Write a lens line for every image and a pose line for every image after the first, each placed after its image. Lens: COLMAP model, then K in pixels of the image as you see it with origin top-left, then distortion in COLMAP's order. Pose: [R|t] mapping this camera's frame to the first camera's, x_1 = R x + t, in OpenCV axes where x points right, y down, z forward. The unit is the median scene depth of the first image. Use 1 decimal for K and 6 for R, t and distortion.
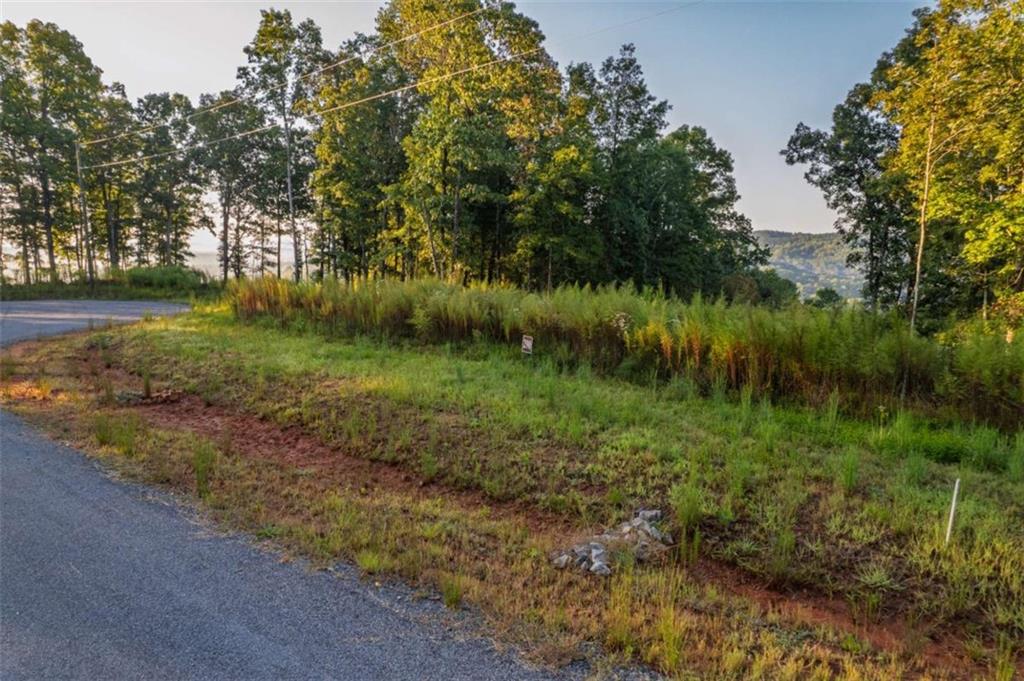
lens RADIAL K [[660.9, 0, 512.0], [0, 660.9, 340.5], [0, 0, 1]] dist [-0.089730, 0.091820]
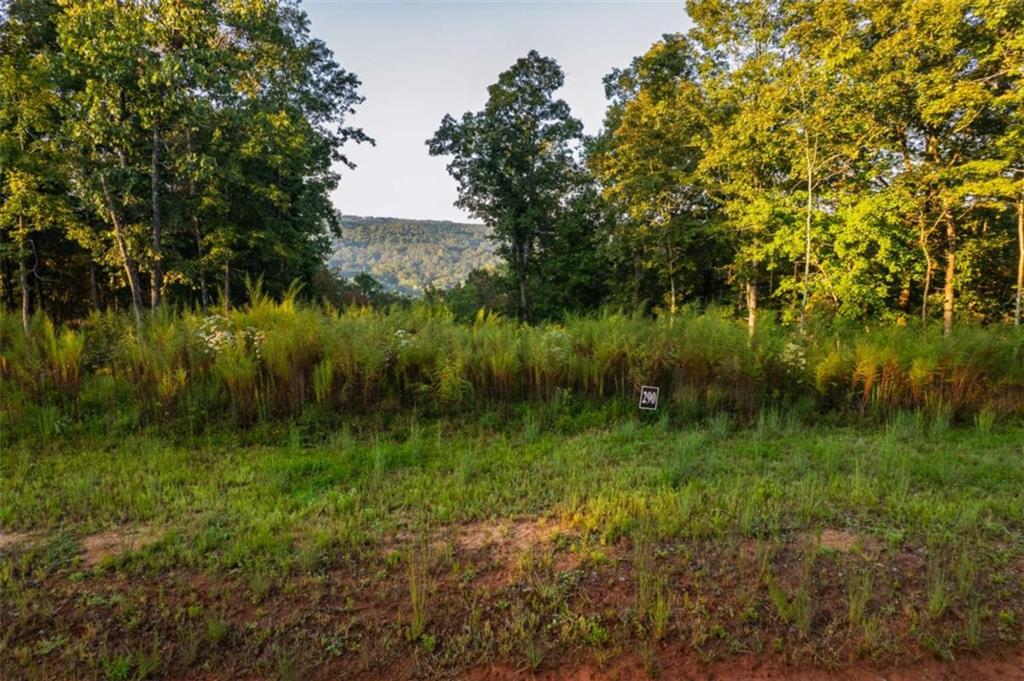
lens RADIAL K [[660.9, 0, 512.0], [0, 660.9, 340.5], [0, 0, 1]] dist [-0.089730, 0.091820]
pose [[0.700875, -0.108889, 0.704924, -0.196798], [0.090717, 0.993861, 0.063324, -0.039064], [-0.707492, 0.019566, 0.706451, 0.195042]]
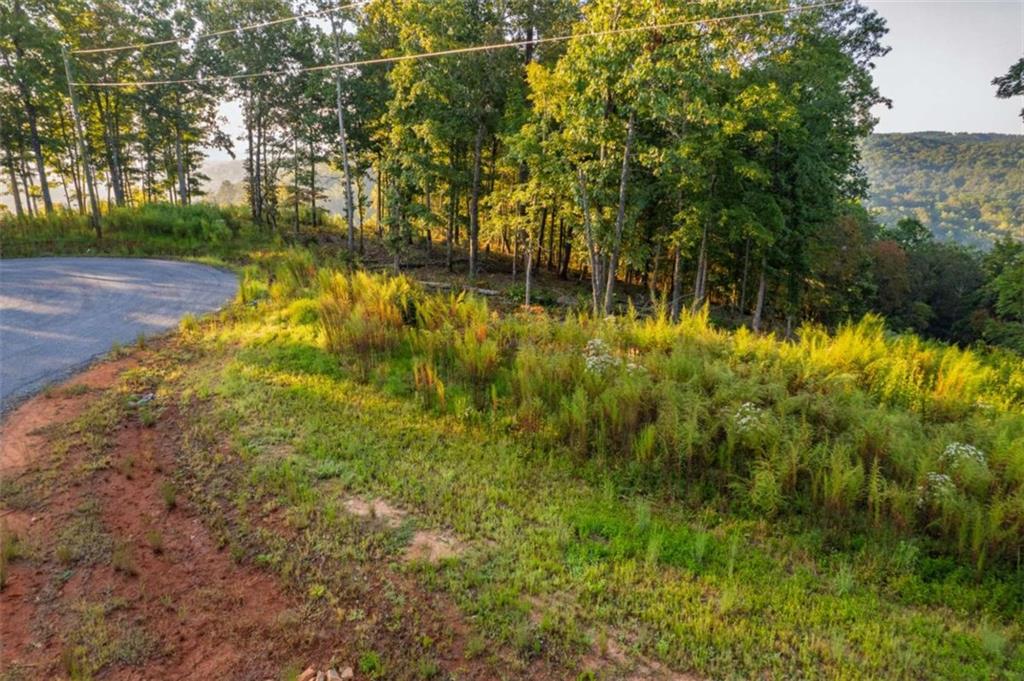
lens RADIAL K [[660.9, 0, 512.0], [0, 660.9, 340.5], [0, 0, 1]] dist [-0.089730, 0.091820]
pose [[0.999926, 0.012189, 0.000272, -0.131276], [-0.012086, 0.988023, 0.153835, -0.088216], [0.001606, -0.153827, 0.988097, 0.177128]]
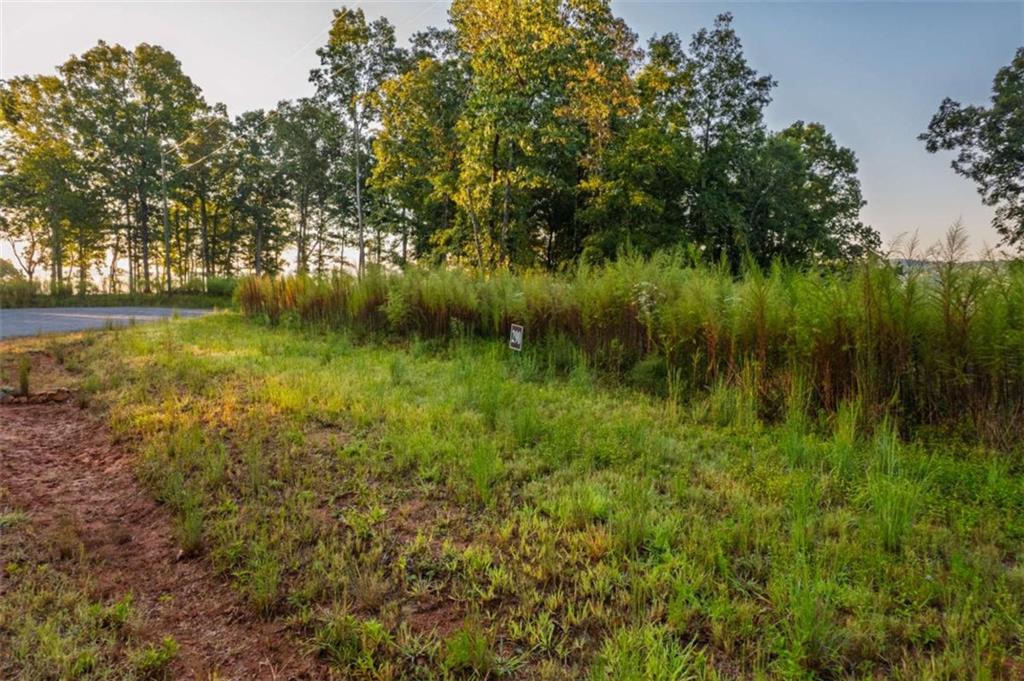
lens RADIAL K [[660.9, 0, 512.0], [0, 660.9, 340.5], [0, 0, 1]] dist [-0.089730, 0.091820]
pose [[0.985688, 0.021911, -0.167151, 0.044609], [-0.029042, 0.998764, -0.040335, 0.012357], [0.166061, 0.044612, 0.985106, 0.110260]]
